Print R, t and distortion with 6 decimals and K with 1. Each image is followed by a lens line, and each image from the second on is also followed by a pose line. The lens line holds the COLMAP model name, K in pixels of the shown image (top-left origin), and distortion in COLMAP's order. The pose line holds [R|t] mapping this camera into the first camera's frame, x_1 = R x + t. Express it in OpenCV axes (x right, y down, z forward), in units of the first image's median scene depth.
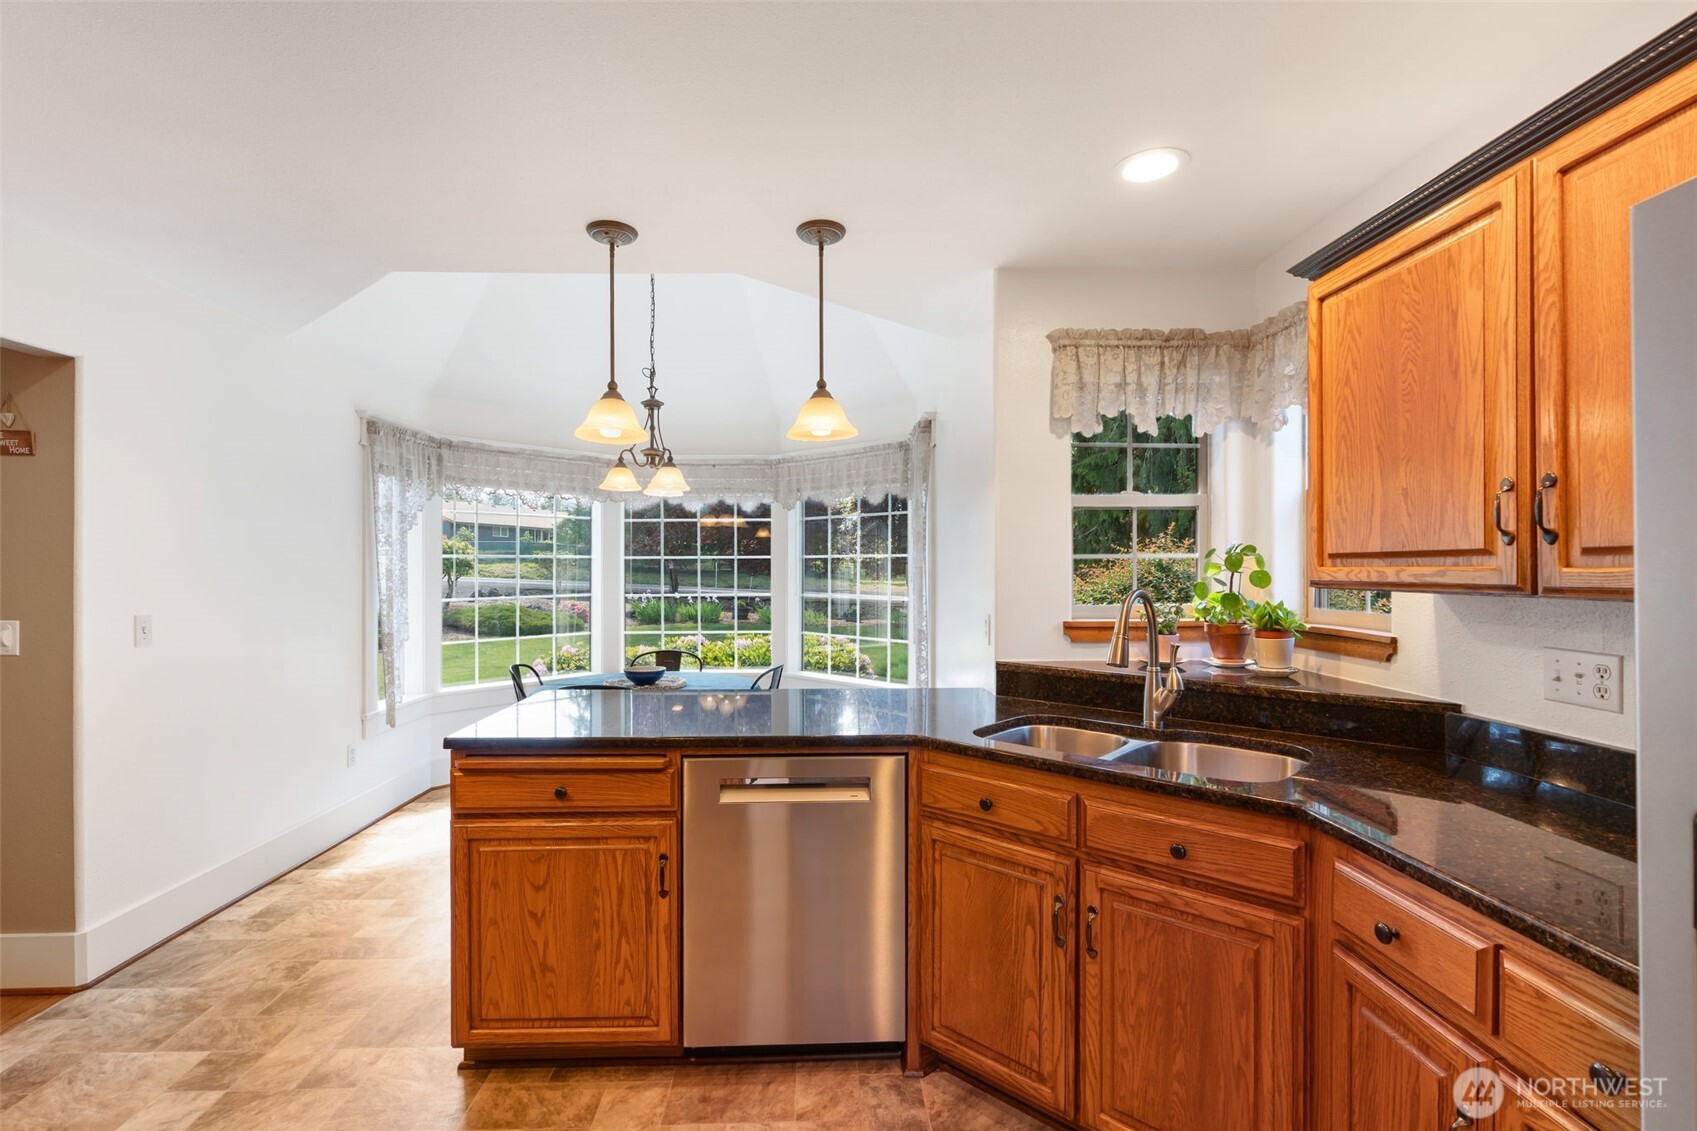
lens RADIAL K [[779.5, 0, 848.5], [0, 779.5, 565.5], [0, 0, 1]] dist [0.002379, 0.000903]
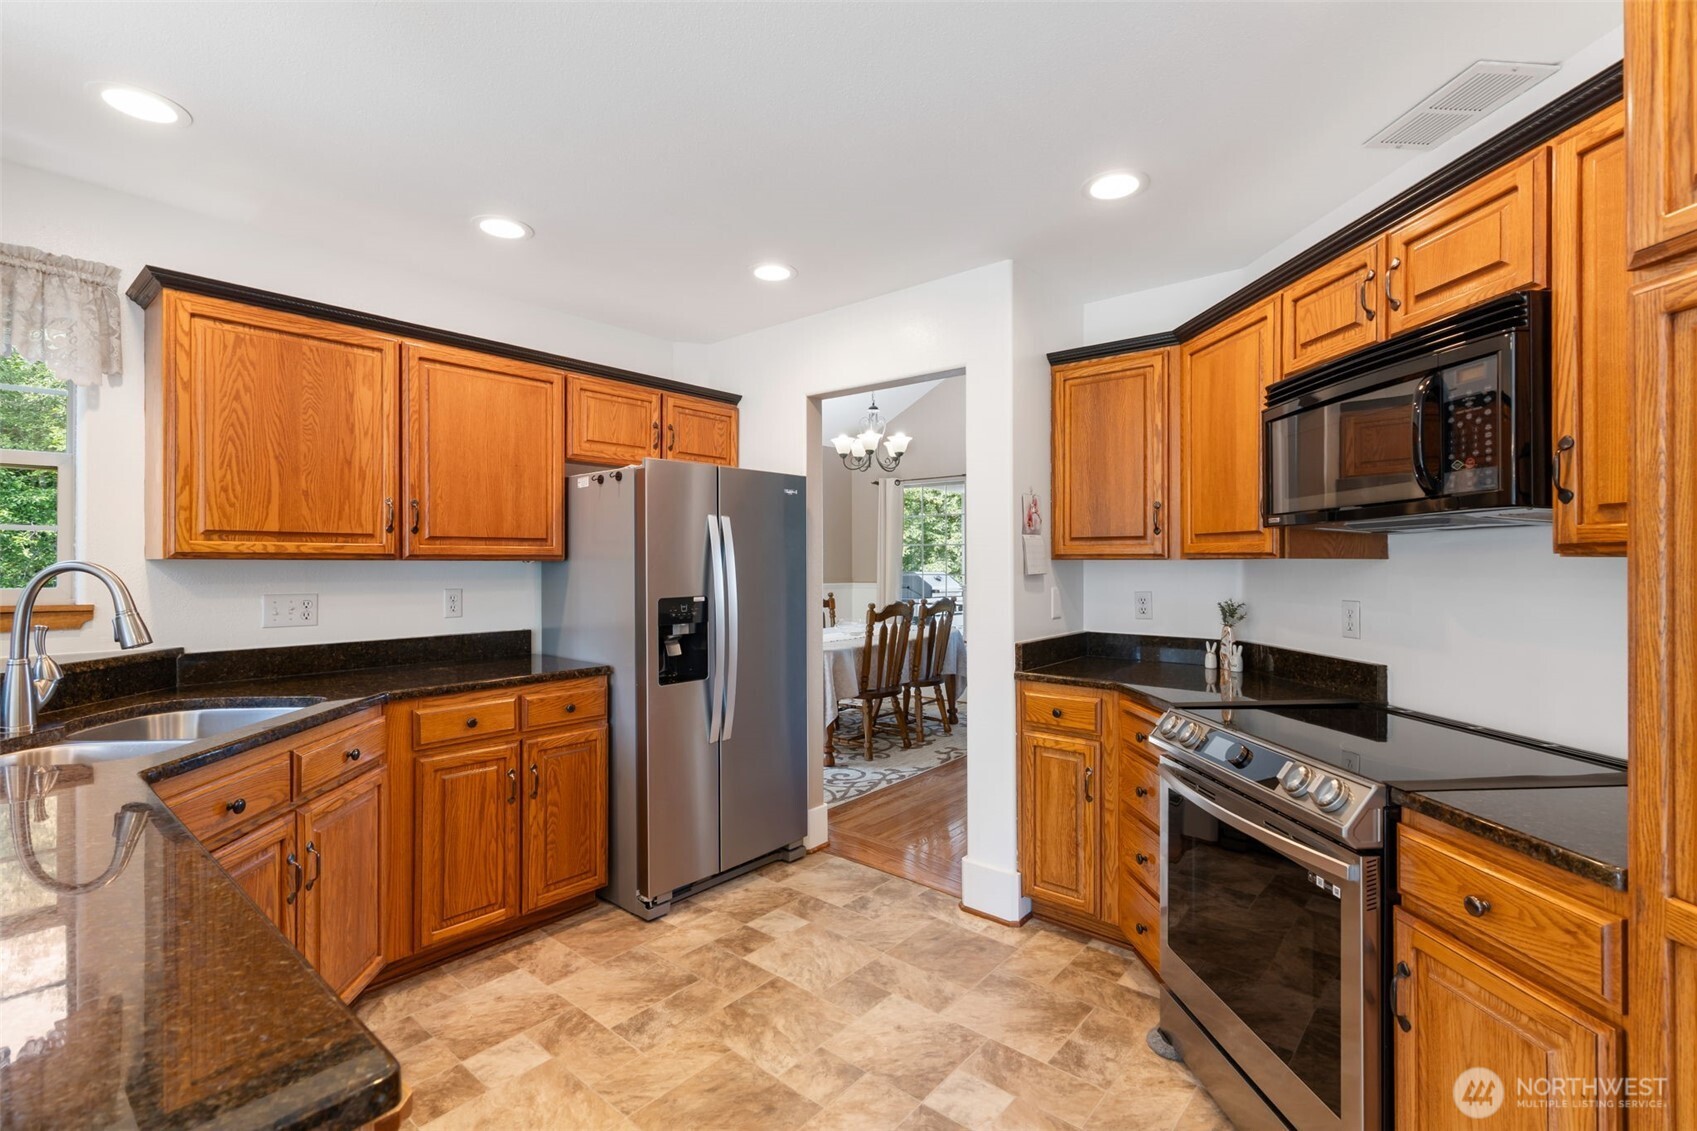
lens RADIAL K [[758.4, 0, 848.5], [0, 758.4, 565.5], [0, 0, 1]] dist [-0.002926, 0.000159]
pose [[-0.740075, 0.001304, 0.672523, -1.011366], [-0.000280, 0.999997, -0.002247, 0.046898], [-0.672524, -0.001852, -0.740073, 1.322964]]
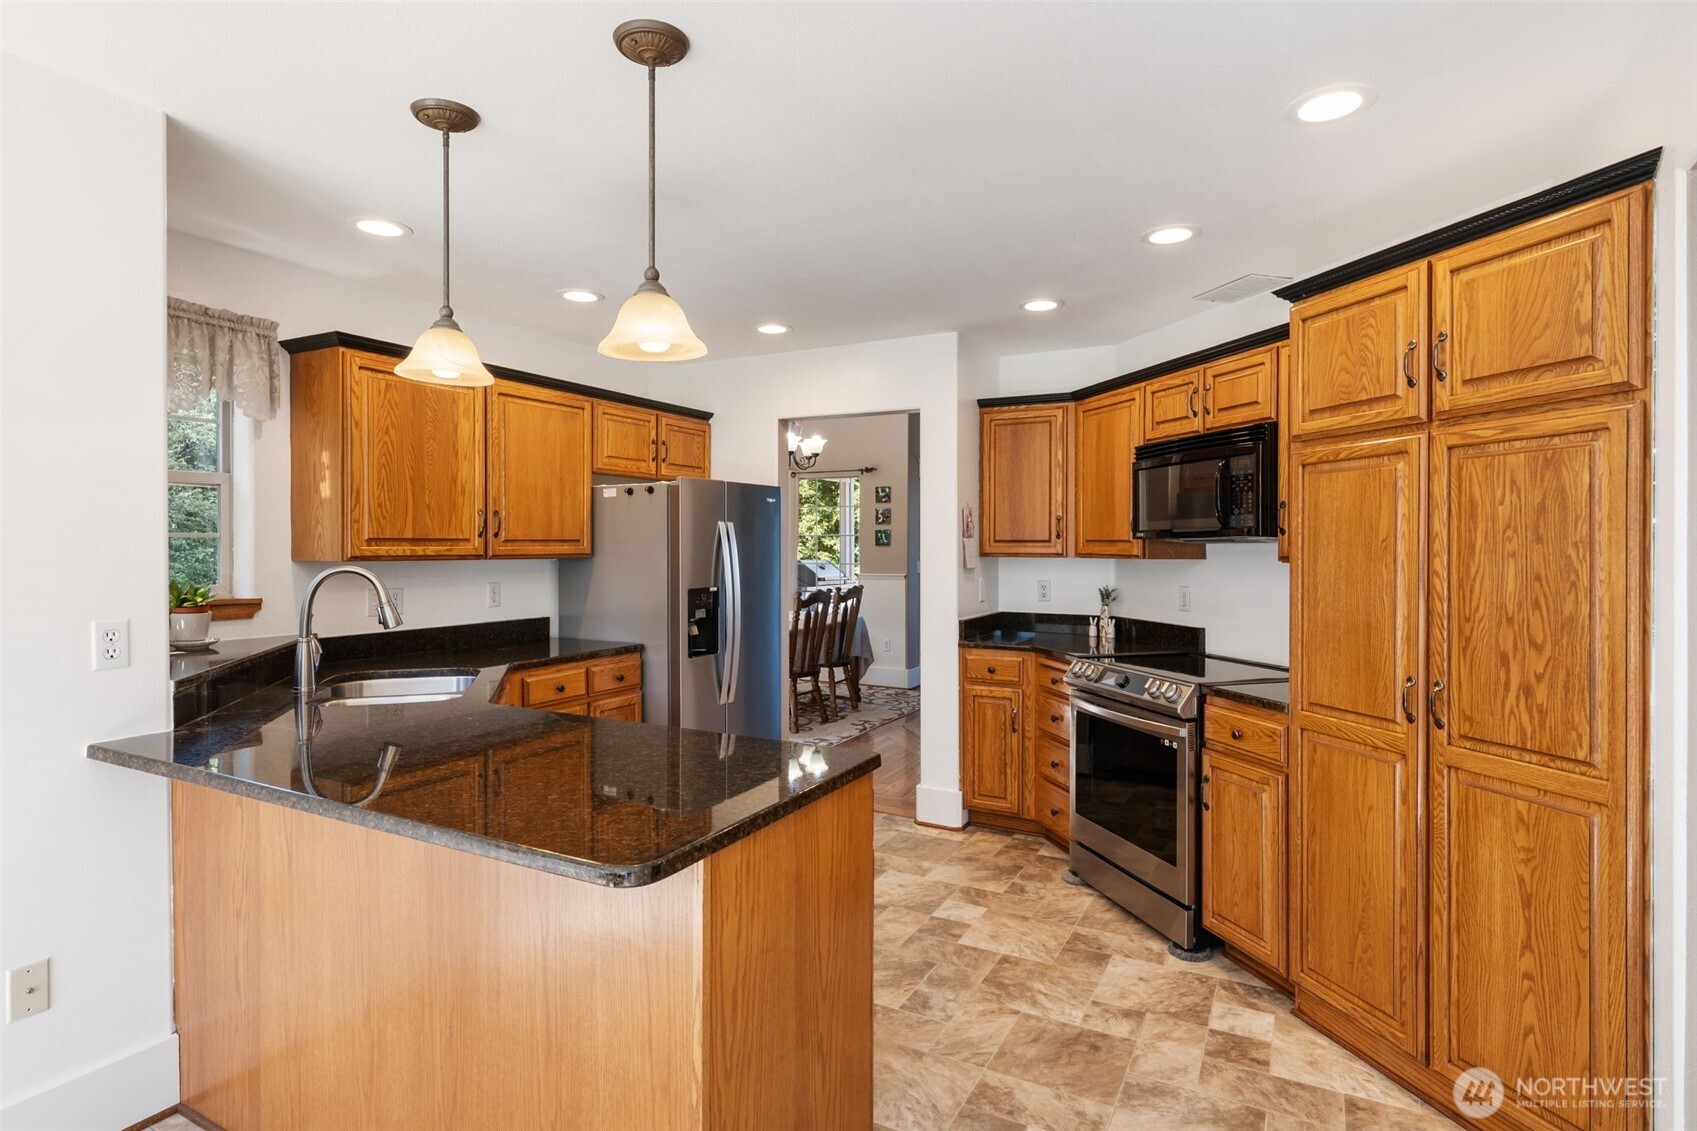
lens RADIAL K [[867.9, 0, 842.9], [0, 867.9, 557.8], [0, 0, 1]] dist [0.001135, 0.000094]
pose [[-0.861107, -0.004534, 0.508403, -1.161644], [-0.000258, 0.999964, 0.008481, 0.009917], [-0.508423, 0.007172, -0.861077, 2.201048]]
